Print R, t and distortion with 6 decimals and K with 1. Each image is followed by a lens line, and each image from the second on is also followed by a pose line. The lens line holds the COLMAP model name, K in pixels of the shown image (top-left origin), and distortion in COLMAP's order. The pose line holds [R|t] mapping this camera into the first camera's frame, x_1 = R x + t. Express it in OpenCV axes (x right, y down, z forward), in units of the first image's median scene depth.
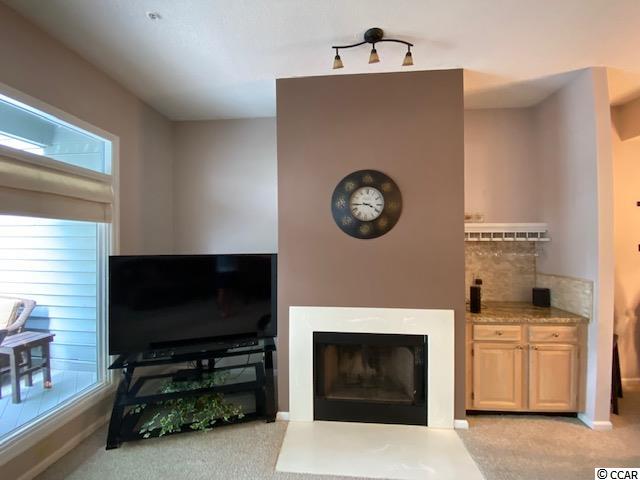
lens RADIAL K [[259.6, 0, 318.5], [0, 259.6, 238.8], [0, 0, 1]] dist [0.019292, -0.021015]
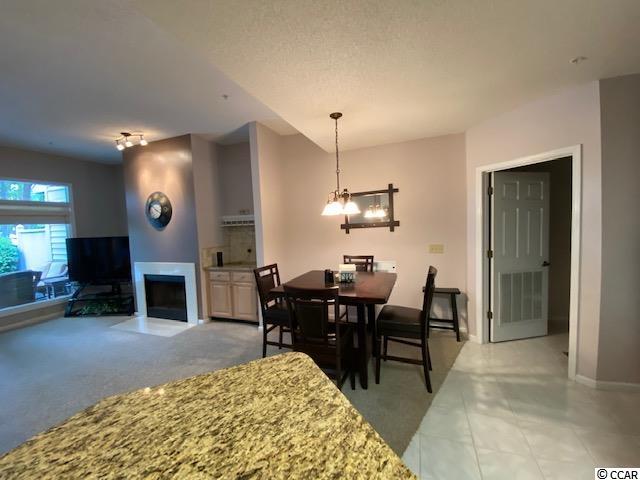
lens RADIAL K [[259.6, 0, 318.5], [0, 259.6, 238.8], [0, 0, 1]] dist [0.019292, -0.021015]
pose [[0.962078, -0.022077, -0.271881, 1.884210], [0.038604, 0.997707, 0.055590, 0.023637], [0.270030, -0.063978, 0.960724, -0.567113]]
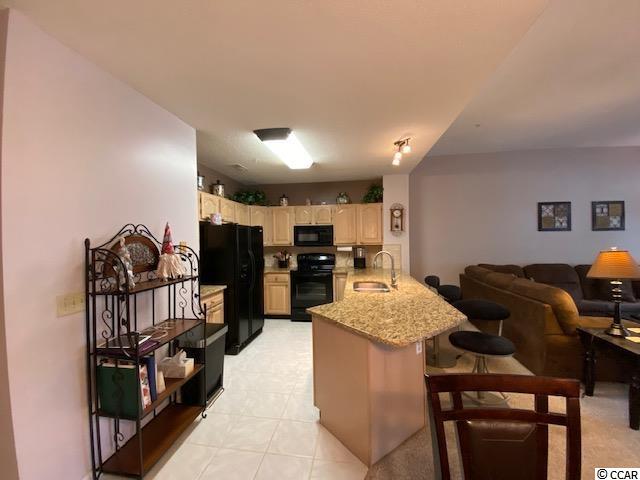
lens RADIAL K [[259.6, 0, 318.5], [0, 259.6, 238.8], [0, 0, 1]] dist [0.019292, -0.021015]
pose [[-0.997592, 0.013634, 0.068000, 1.837810], [0.013742, 0.999905, 0.001127, 0.036000], [-0.067978, 0.002059, -0.997685, 0.618340]]
